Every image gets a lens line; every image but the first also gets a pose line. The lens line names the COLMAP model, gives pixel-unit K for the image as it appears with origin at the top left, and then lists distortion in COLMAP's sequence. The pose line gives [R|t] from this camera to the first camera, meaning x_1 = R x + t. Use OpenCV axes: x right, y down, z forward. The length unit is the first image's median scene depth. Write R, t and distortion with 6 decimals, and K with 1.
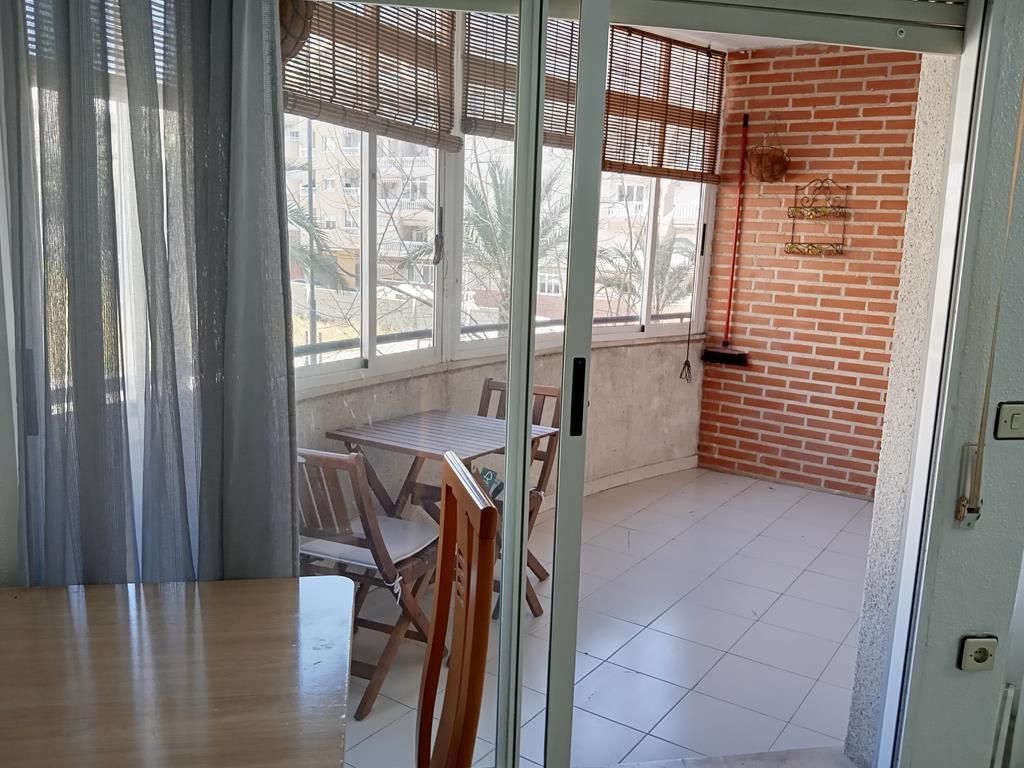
lens RADIAL K [[818.3, 0, 502.8], [0, 818.3, 384.2], [0, 0, 1]] dist [0.046148, -0.095889]
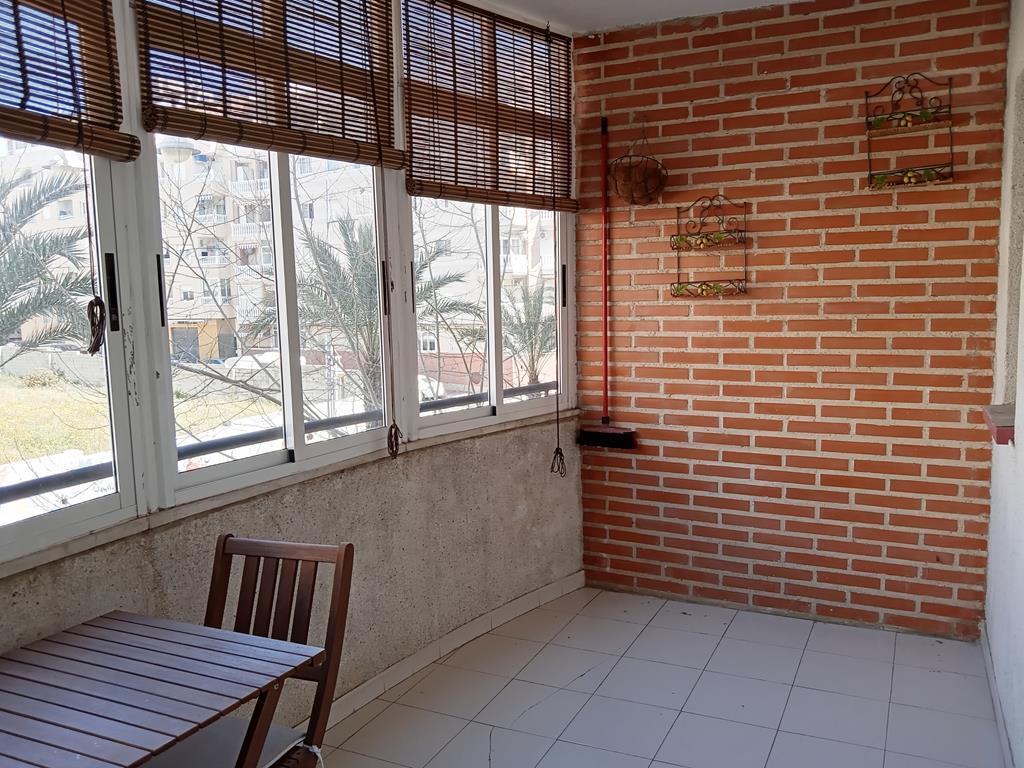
lens RADIAL K [[818.3, 0, 486.9], [0, 818.3, 380.9], [0, 0, 1]] dist [0.046148, -0.095889]
pose [[0.989611, -0.074571, 0.122918, 0.079142], [0.083290, 0.994244, -0.067390, -0.046766], [-0.117186, 0.076928, 0.990126, 0.285676]]
